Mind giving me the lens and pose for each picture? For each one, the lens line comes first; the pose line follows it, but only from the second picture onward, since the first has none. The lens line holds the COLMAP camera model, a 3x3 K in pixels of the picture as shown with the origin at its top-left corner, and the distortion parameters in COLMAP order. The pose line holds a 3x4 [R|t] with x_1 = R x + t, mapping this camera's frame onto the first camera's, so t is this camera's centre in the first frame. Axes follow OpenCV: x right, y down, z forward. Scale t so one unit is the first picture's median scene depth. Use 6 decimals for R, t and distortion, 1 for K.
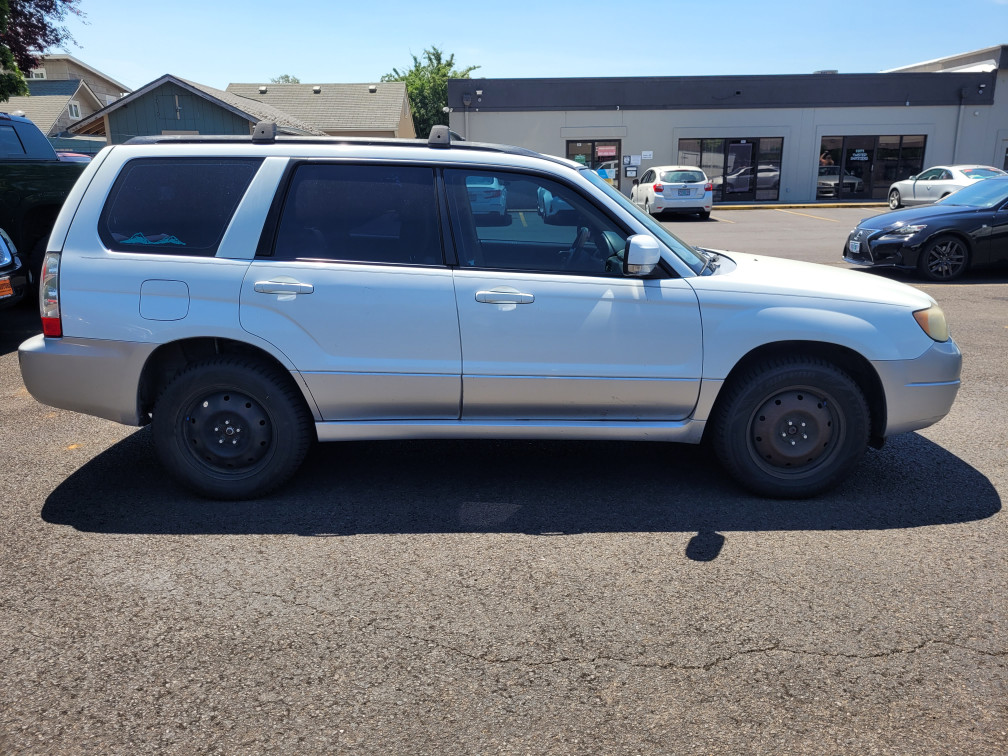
lens RADIAL K [[771.0, 0, 513.8], [0, 771.0, 377.9], [0, 0, 1]] dist [0.055398, -0.052622]
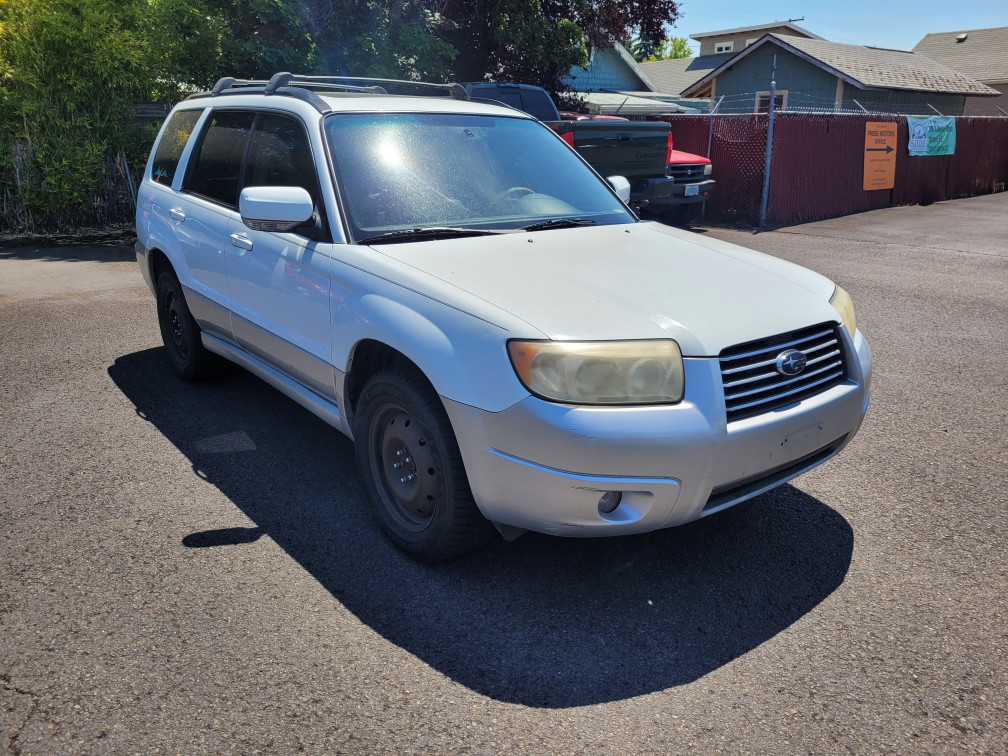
lens RADIAL K [[771.0, 0, 513.8], [0, 771.0, 377.9], [0, 0, 1]] dist [0.055398, -0.052622]
pose [[0.613214, 0.240491, -0.752418, 0.173057], [-0.207764, 0.968094, 0.140101, -0.025034], [0.762104, 0.070414, 0.643614, 0.105772]]
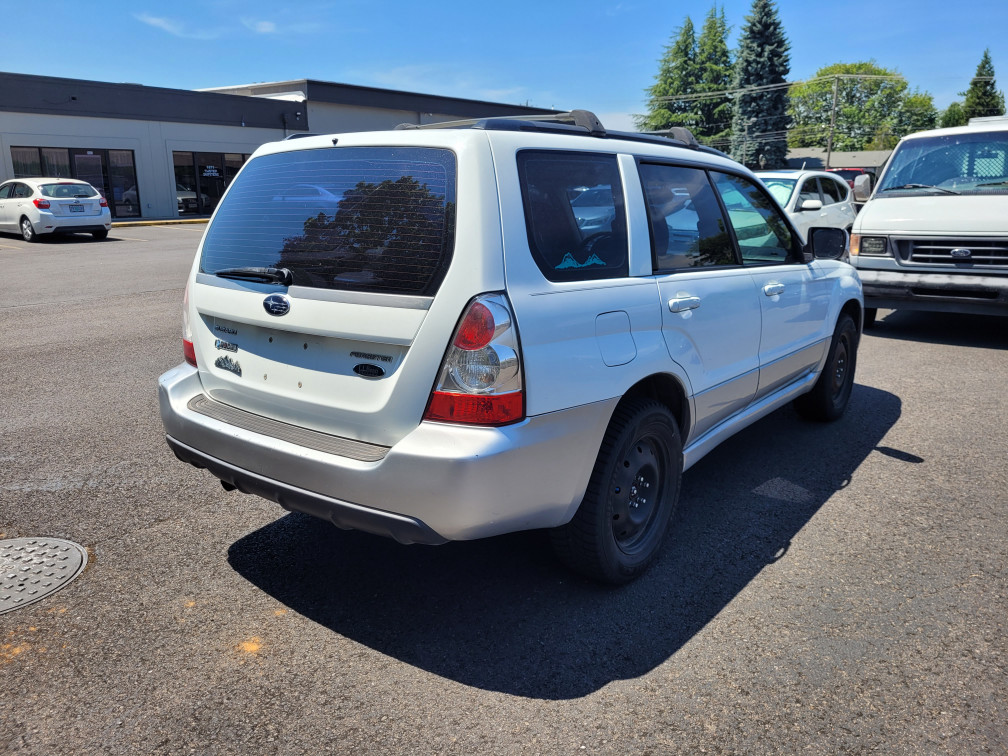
lens RADIAL K [[771.0, 0, 513.8], [0, 771.0, 377.9], [0, 0, 1]] dist [0.055398, -0.052622]
pose [[0.608568, -0.186652, 0.771236, -0.185940], [0.203119, 0.976202, 0.075979, -0.023679], [-0.767064, 0.110415, 0.631998, 0.102770]]
